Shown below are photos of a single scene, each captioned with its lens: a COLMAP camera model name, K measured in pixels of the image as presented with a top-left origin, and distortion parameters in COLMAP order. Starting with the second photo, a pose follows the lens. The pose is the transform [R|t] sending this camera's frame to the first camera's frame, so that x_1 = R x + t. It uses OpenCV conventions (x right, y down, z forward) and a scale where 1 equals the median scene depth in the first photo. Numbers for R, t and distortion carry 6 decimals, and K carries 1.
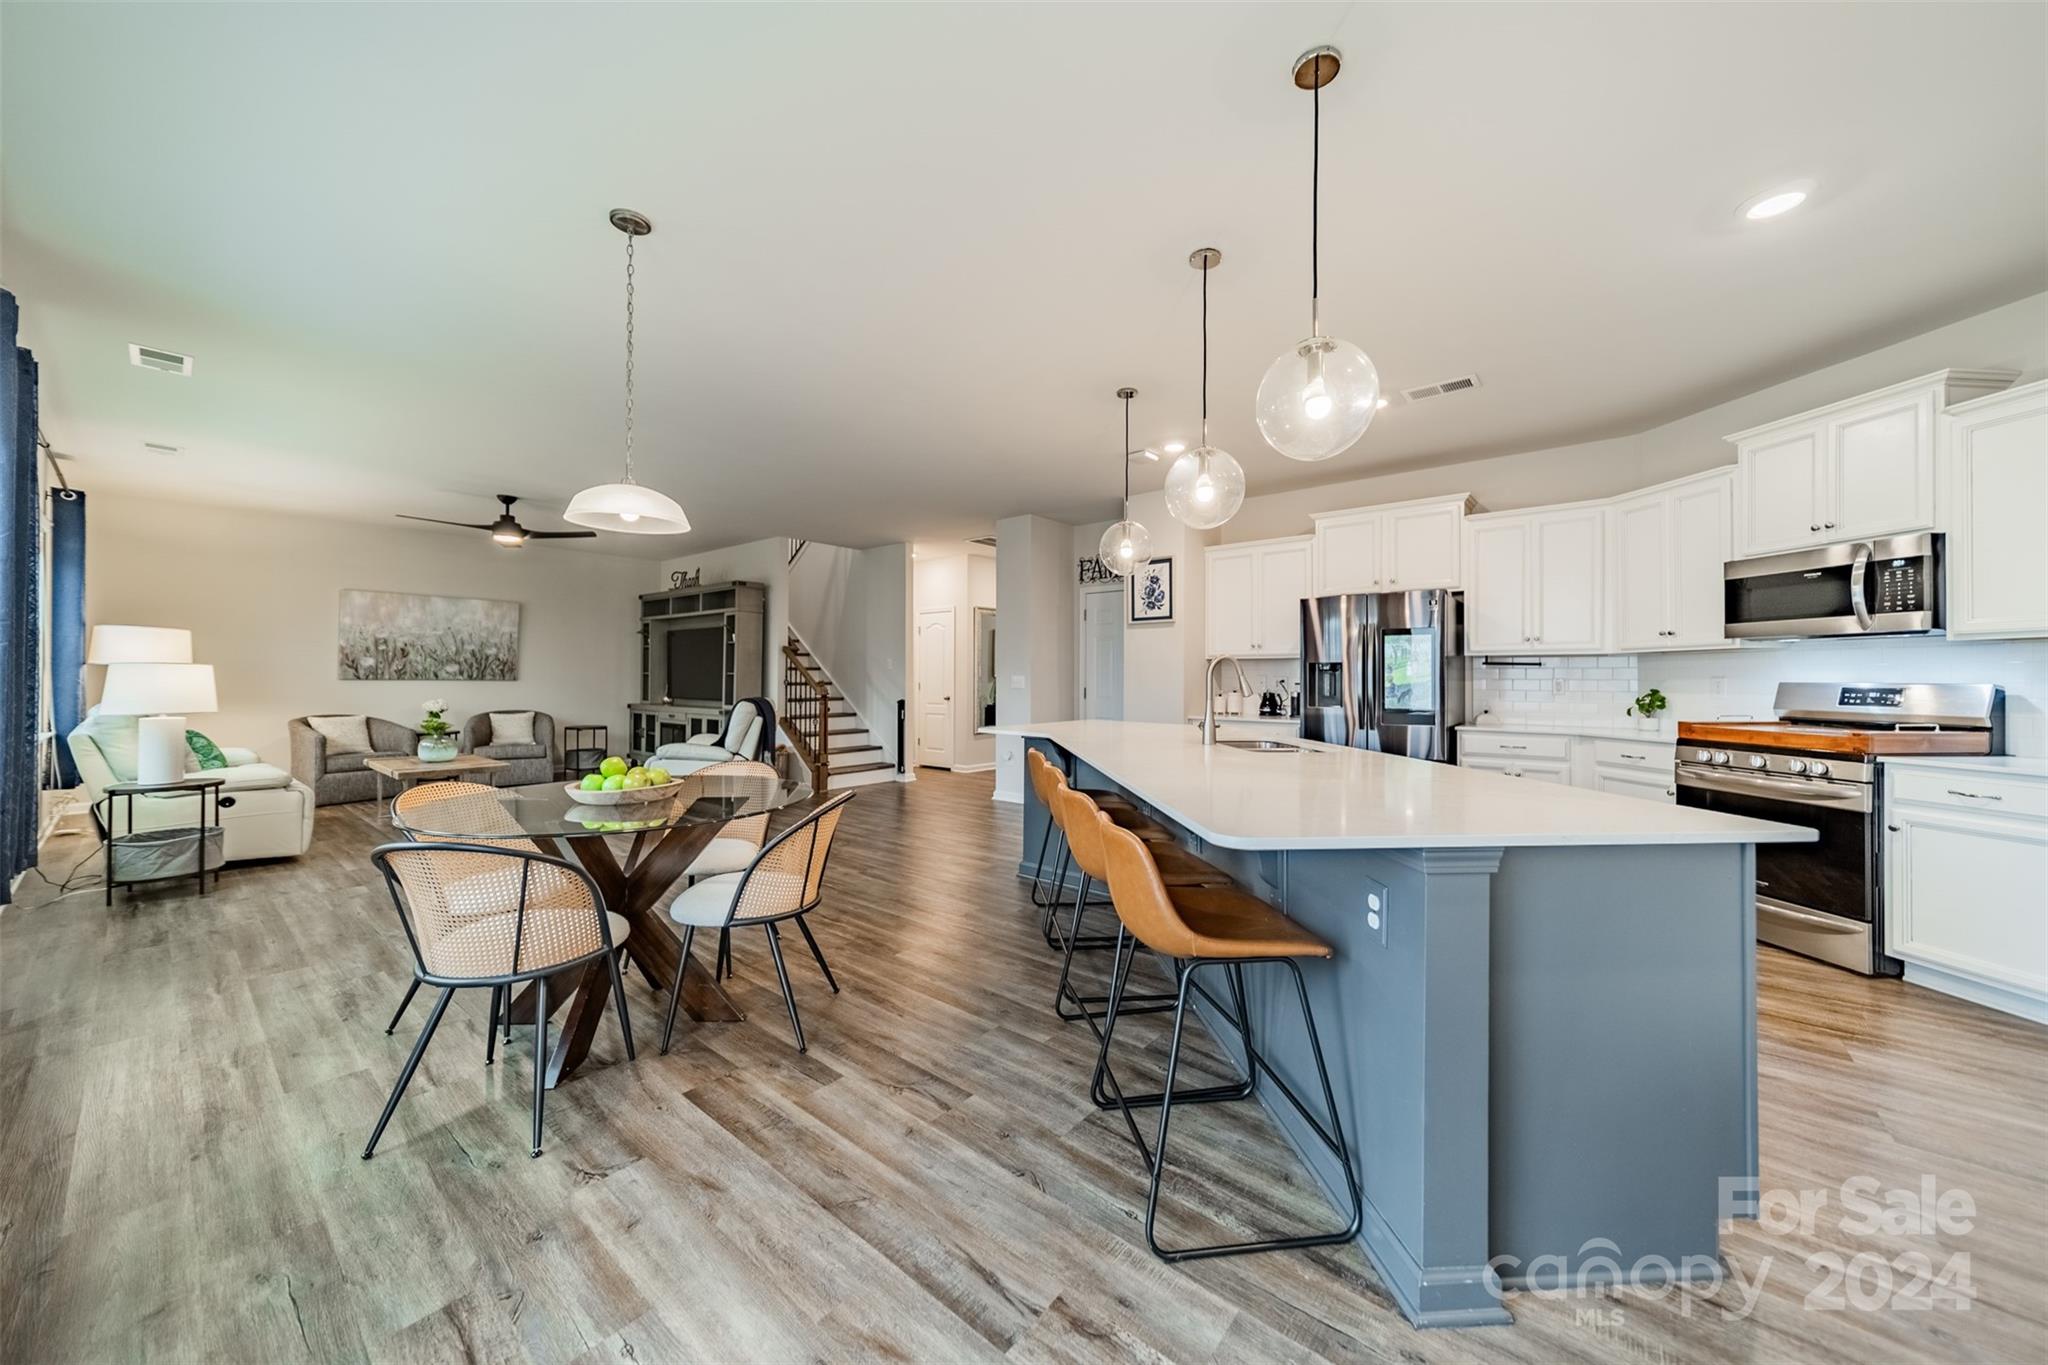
lens RADIAL K [[720.0, 0, 1027.4], [0, 720.0, 675.7], [0, 0, 1]] dist [0.010440, -0.000018]
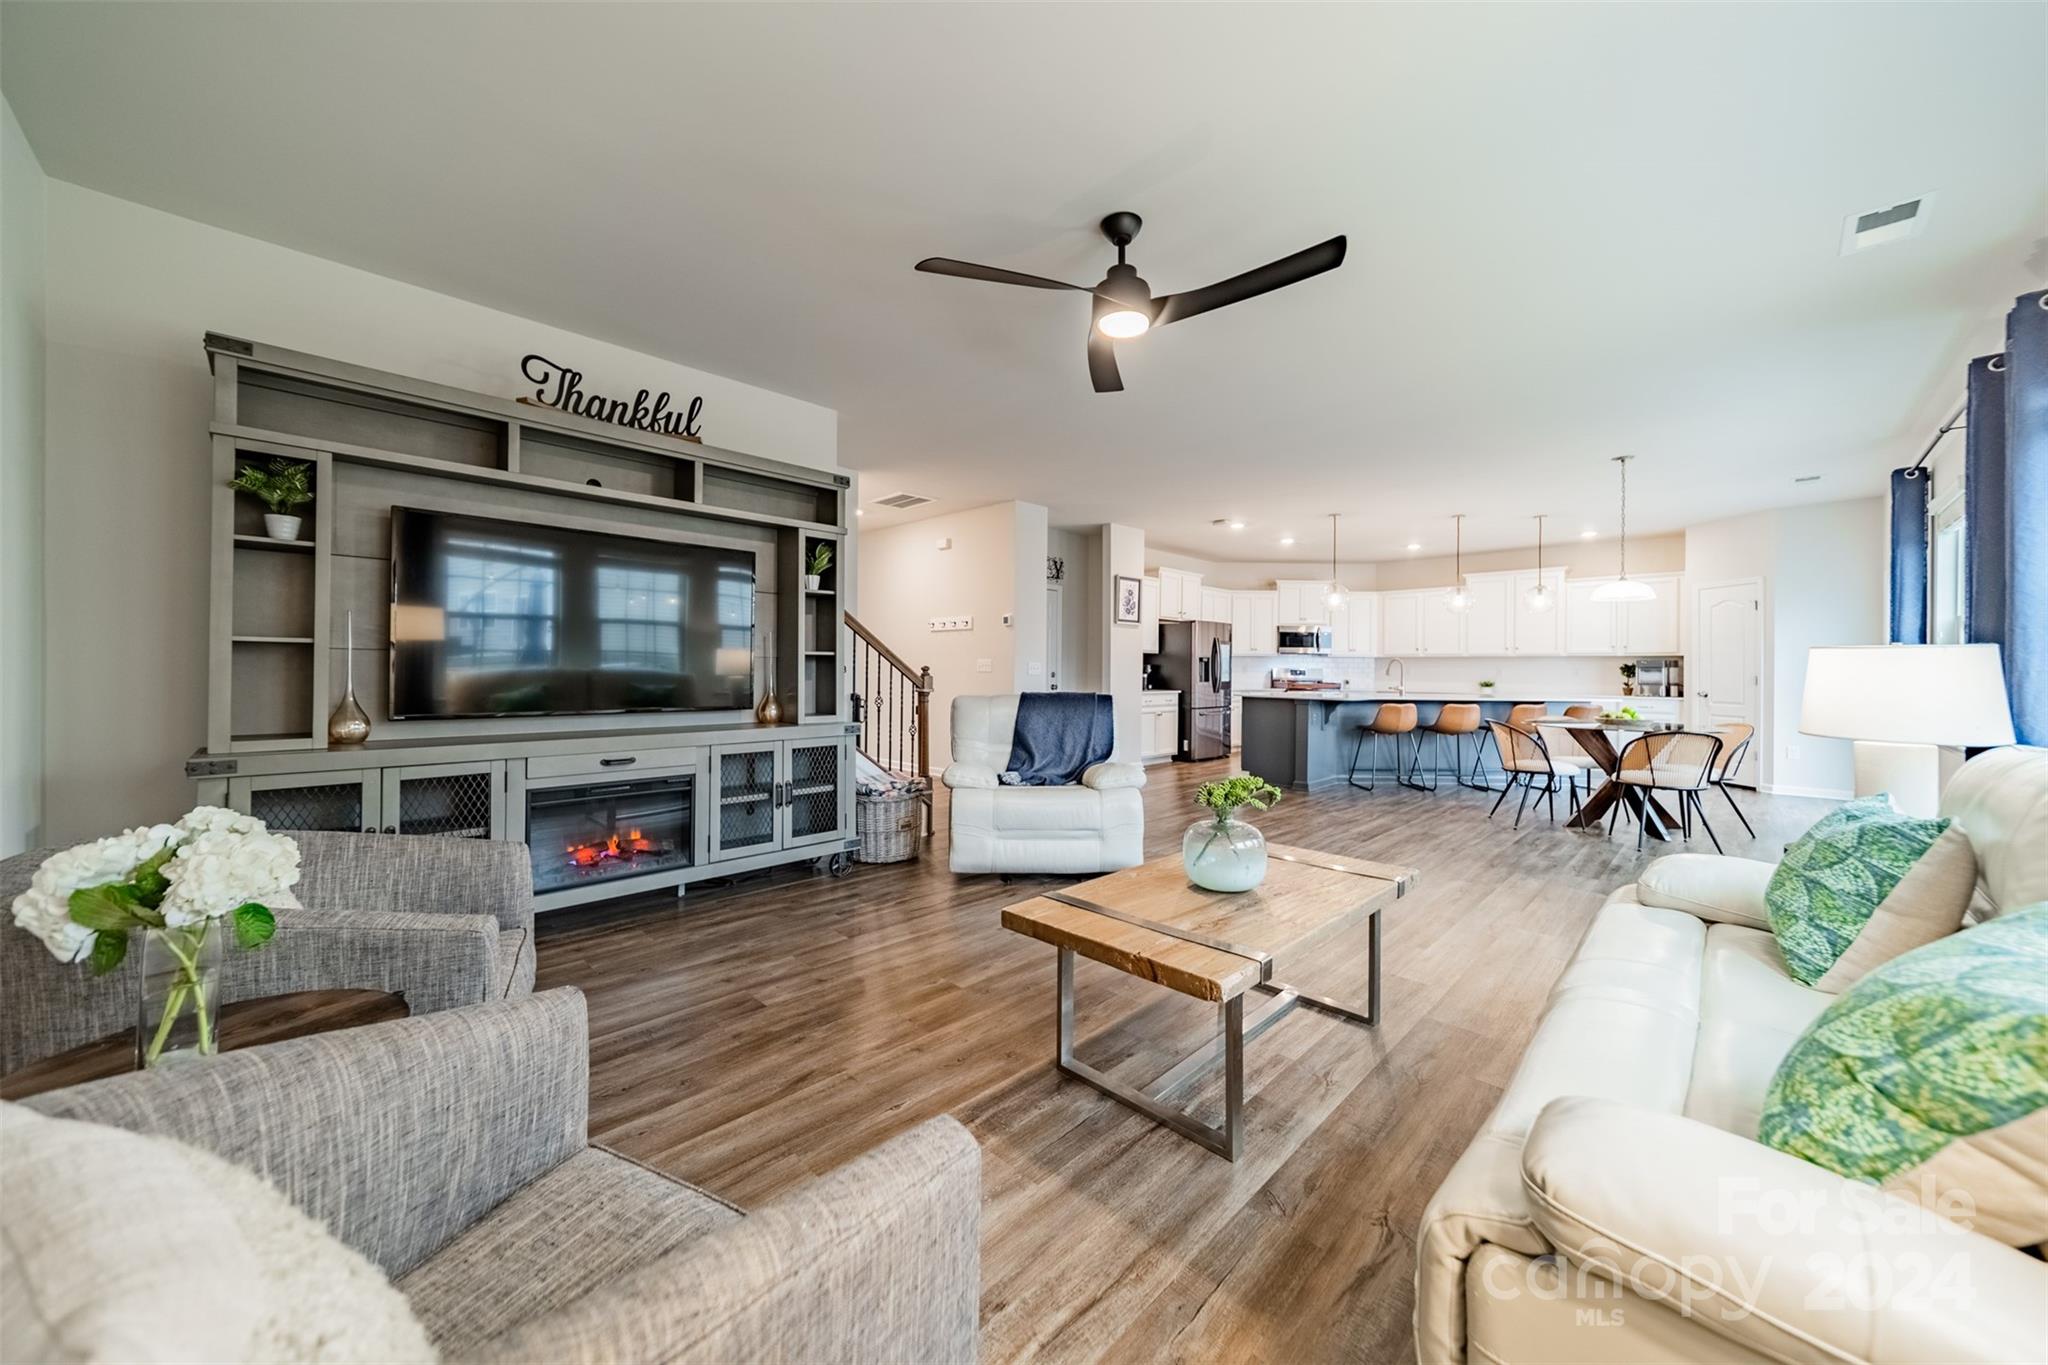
lens RADIAL K [[723.9, 0, 1028.5], [0, 723.9, 669.0], [0, 0, 1]] dist [0.011683, 0.000040]
pose [[0.089569, -0.003792, 0.995973, -1.287655], [-0.012308, 0.999912, 0.004914, 0.006490], [-0.995905, -0.012698, 0.089515, 1.148275]]
